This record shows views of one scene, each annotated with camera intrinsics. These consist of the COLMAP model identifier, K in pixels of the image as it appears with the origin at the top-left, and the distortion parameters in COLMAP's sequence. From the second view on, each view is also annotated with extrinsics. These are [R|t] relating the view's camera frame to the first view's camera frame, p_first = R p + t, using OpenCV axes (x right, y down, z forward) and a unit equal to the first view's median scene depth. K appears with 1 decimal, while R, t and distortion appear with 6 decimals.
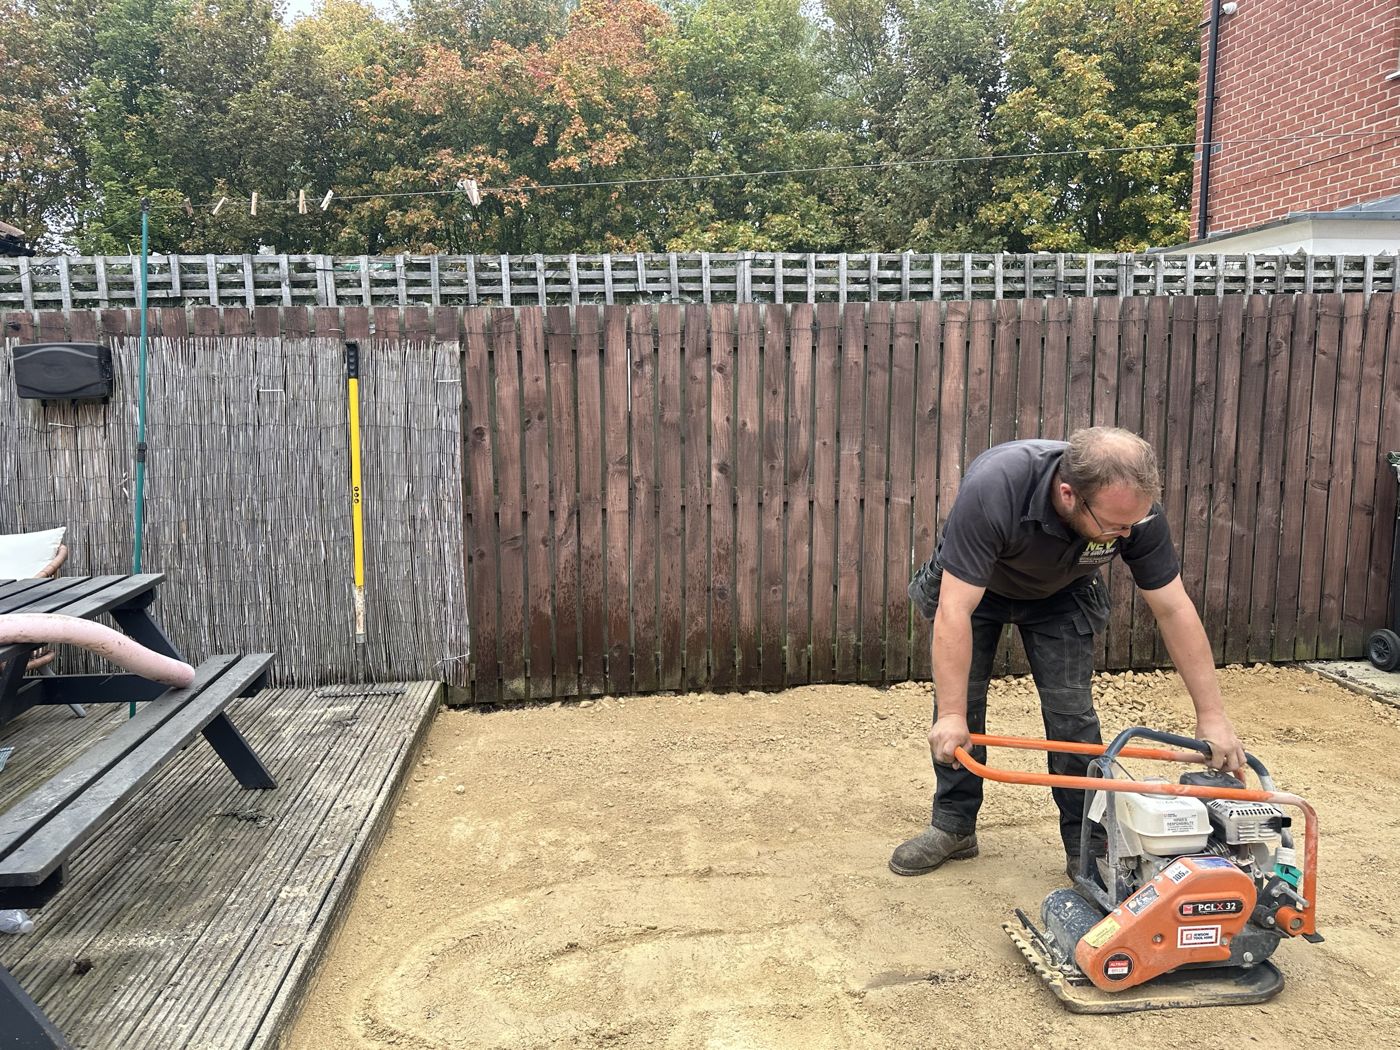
lens RADIAL K [[989.8, 0, 700.0], [0, 989.8, 525.0], [0, 0, 1]] dist [0.022900, -0.020449]
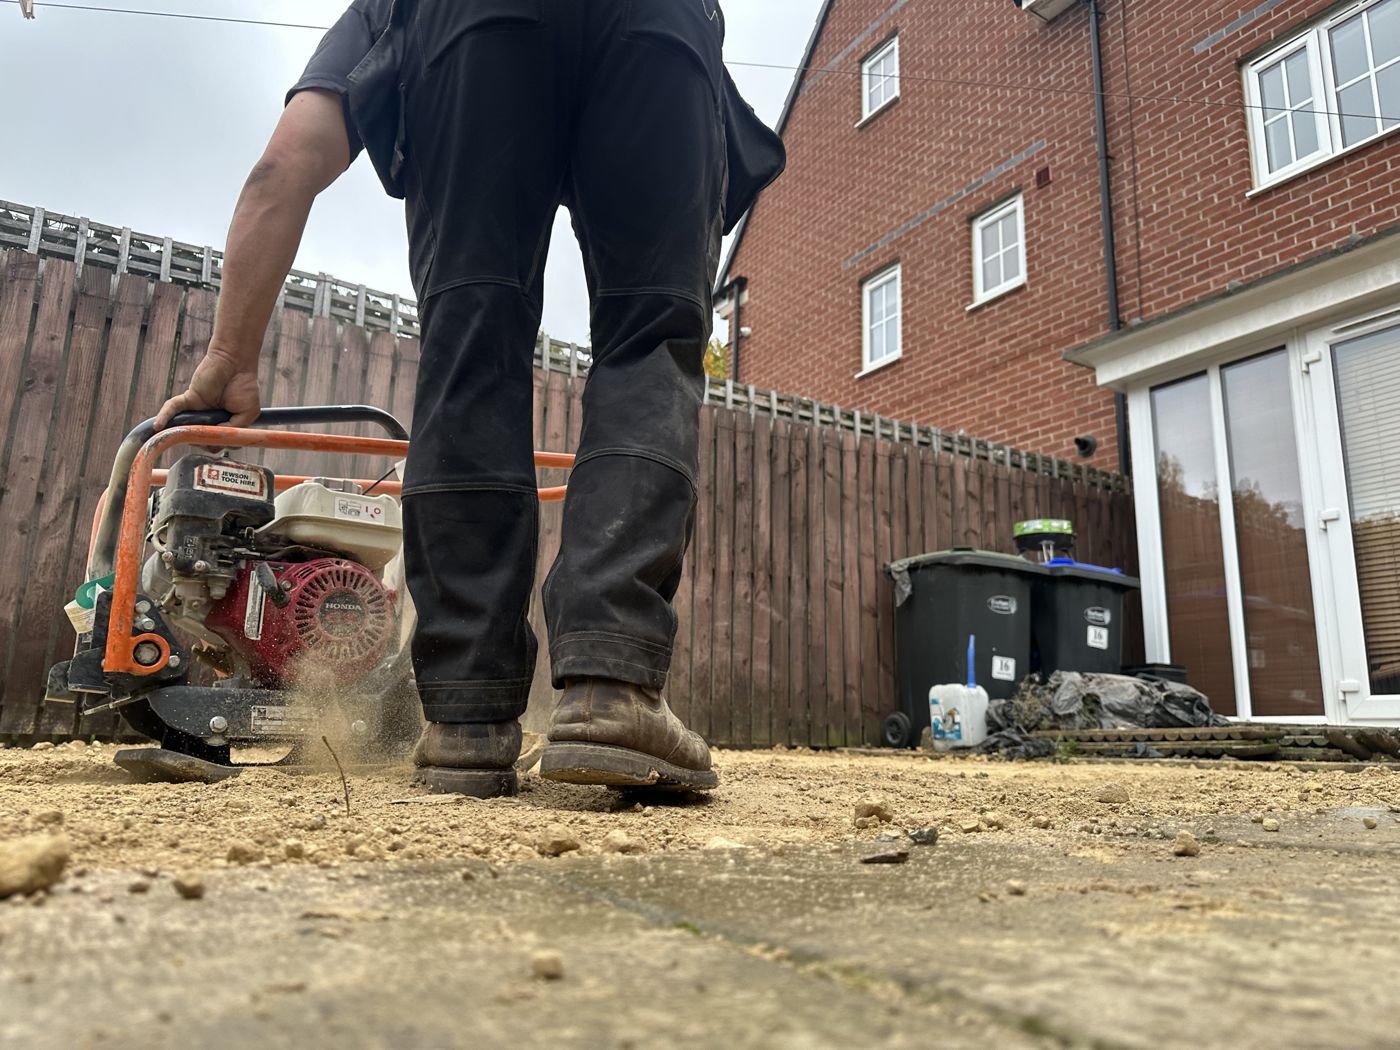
lens RADIAL K [[977.4, 0, 694.7], [0, 977.4, 515.2], [0, 0, 1]] dist [0.124599, -0.146012]
pose [[0.910913, 0.125433, 0.393071, 0.017508], [0.022284, 0.936323, -0.350432, 0.289117], [-0.411997, 0.327972, 0.850113, 0.078022]]
